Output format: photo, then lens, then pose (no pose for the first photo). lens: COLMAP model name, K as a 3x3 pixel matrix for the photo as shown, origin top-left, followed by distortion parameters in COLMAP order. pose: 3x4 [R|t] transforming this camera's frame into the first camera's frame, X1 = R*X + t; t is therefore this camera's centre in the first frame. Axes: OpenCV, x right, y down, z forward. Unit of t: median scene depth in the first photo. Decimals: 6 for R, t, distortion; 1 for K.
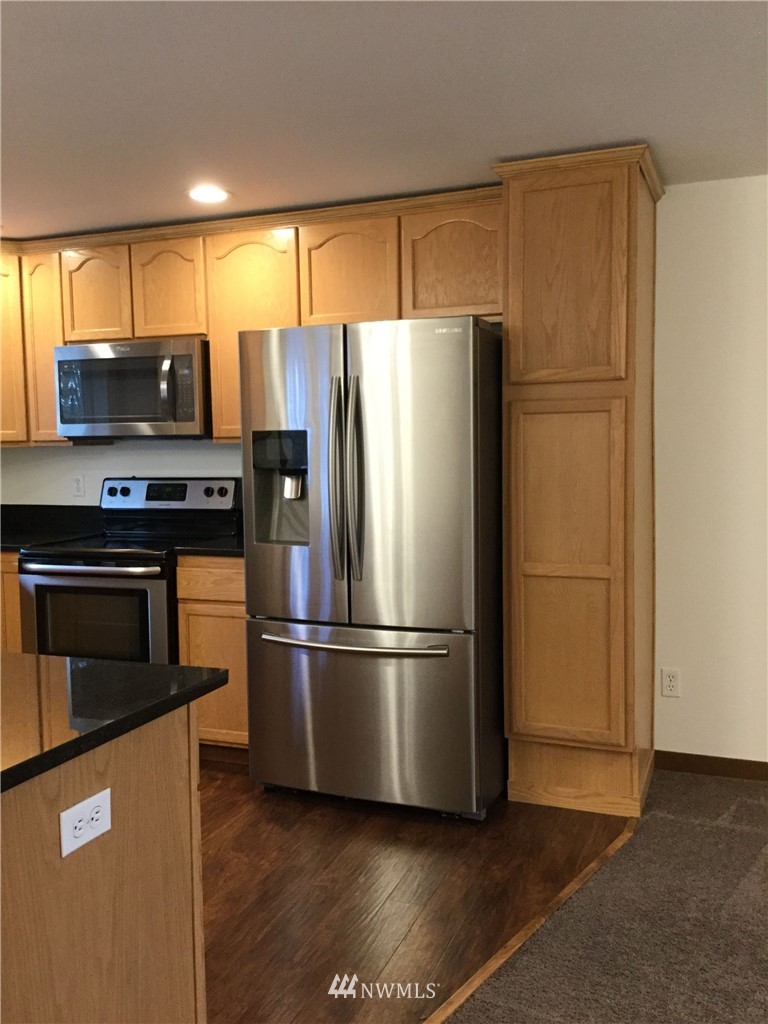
lens RADIAL K [[920.7, 0, 384.7], [0, 920.7, 512.3], [0, 0, 1]] dist [0.105190, -0.176881]
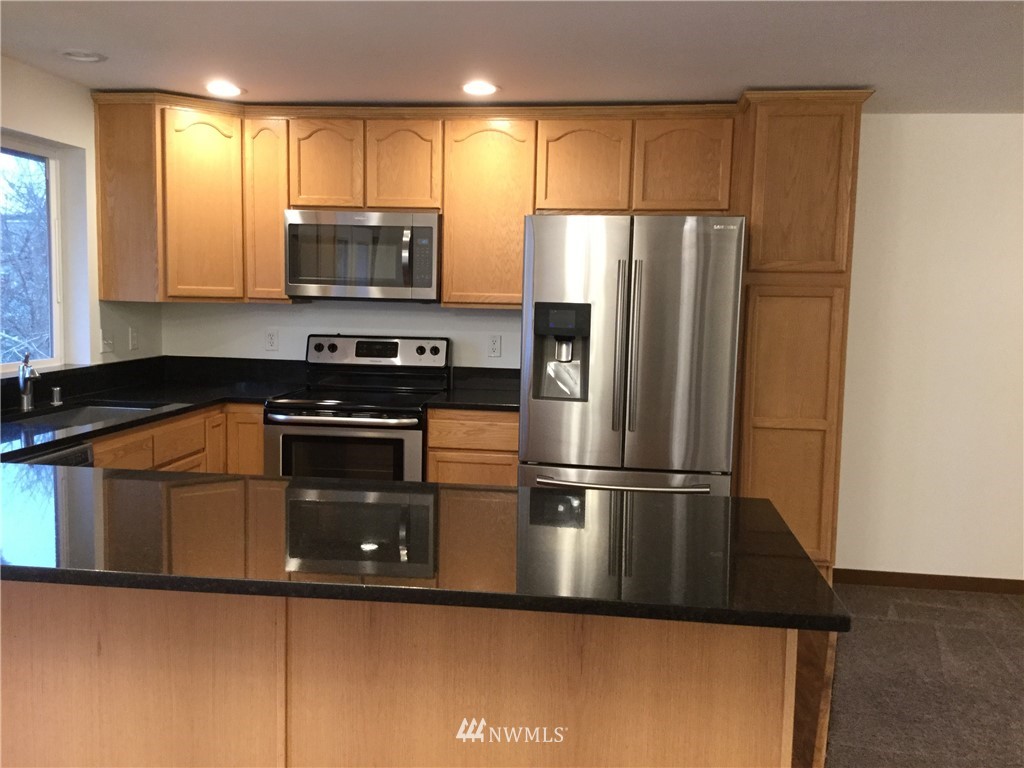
lens RADIAL K [[920.7, 0, 506.4], [0, 920.7, 383.3], [0, 0, 1]] dist [0.105190, -0.176881]
pose [[0.969623, 0.012295, 0.244296, -0.407662], [-0.018323, 0.999581, 0.022417, -0.010392], [-0.243918, -0.026212, 0.969442, -0.099763]]
